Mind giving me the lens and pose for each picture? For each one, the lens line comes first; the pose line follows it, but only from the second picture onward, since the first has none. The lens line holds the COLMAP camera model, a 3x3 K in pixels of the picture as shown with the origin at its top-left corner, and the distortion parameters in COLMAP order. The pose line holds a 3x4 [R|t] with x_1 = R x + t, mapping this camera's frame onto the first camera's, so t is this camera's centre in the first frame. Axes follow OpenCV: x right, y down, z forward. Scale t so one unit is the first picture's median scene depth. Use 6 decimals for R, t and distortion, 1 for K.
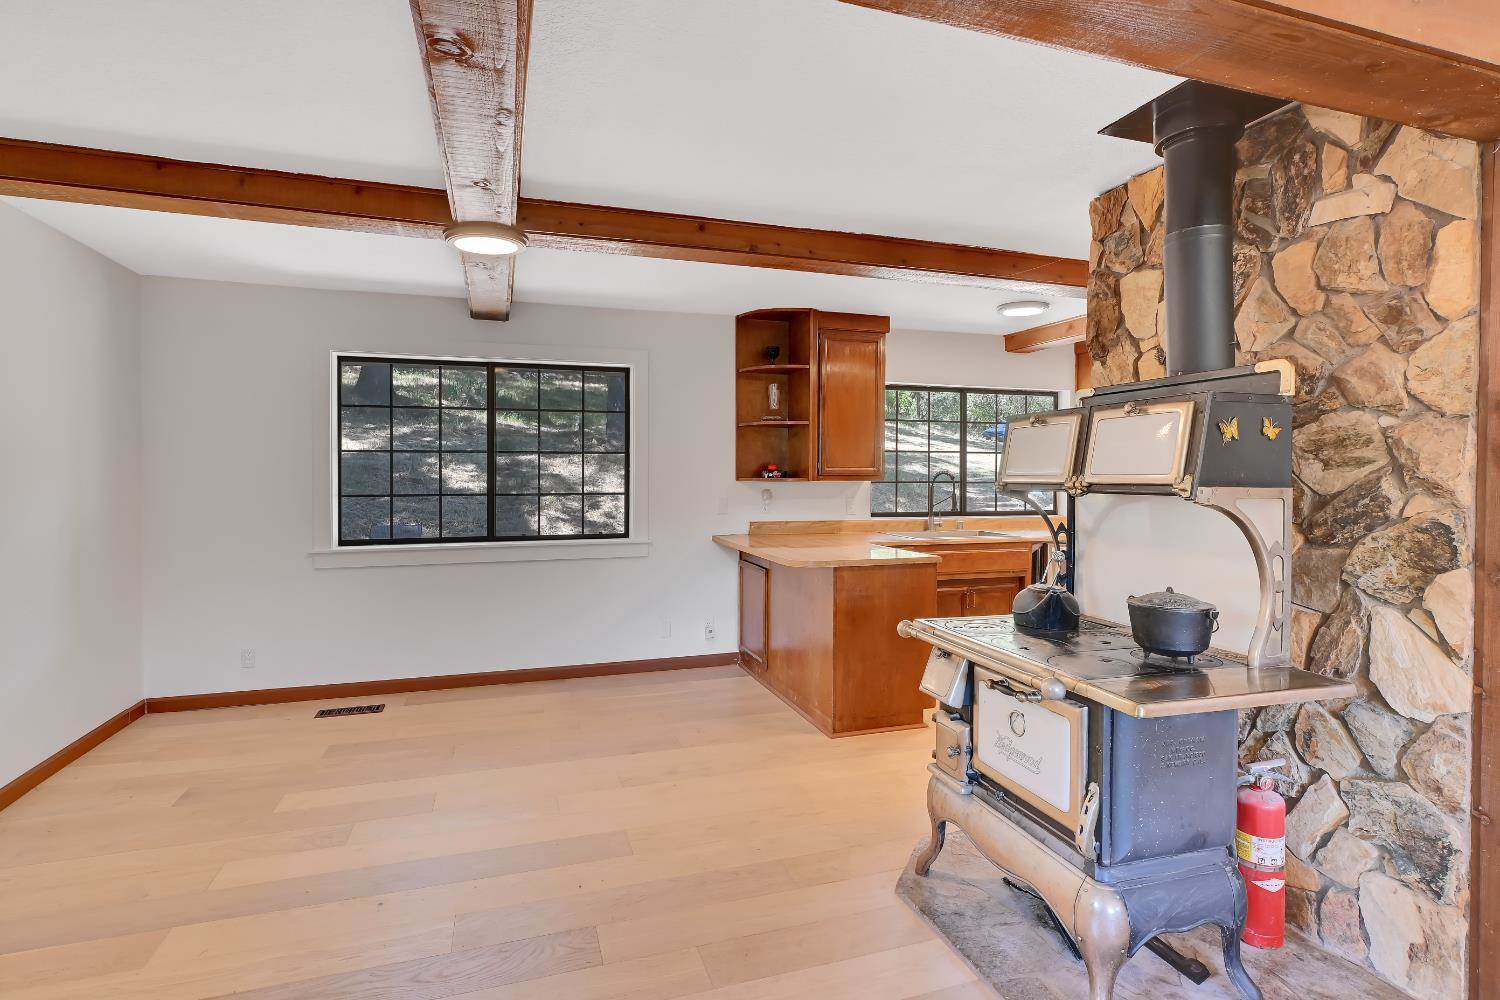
lens RADIAL K [[747.0, 0, 784.7], [0, 747.0, 461.1], [0, 0, 1]] dist [-0.003070, 0.001983]
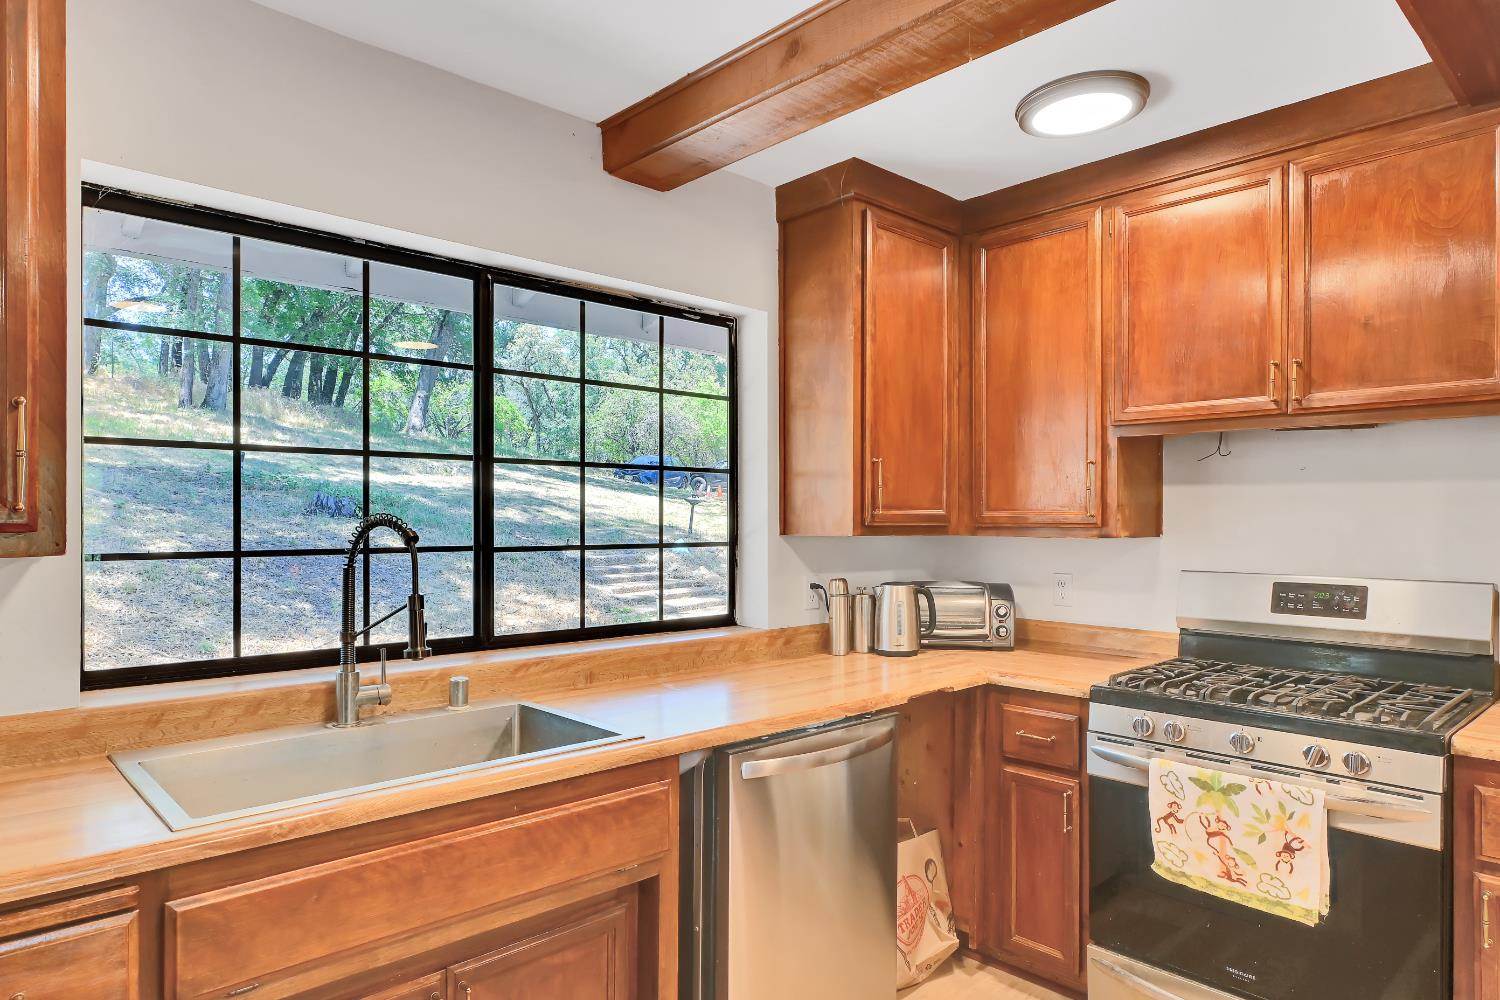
lens RADIAL K [[916.3, 0, 743.7], [0, 916.3, 518.5], [0, 0, 1]] dist [-0.000150, 0.001445]
pose [[0.920474, -0.000976, 0.390803, 0.503144], [-0.004169, 0.999915, 0.012319, 0.024425], [-0.390782, -0.012969, 0.920392, 1.559734]]
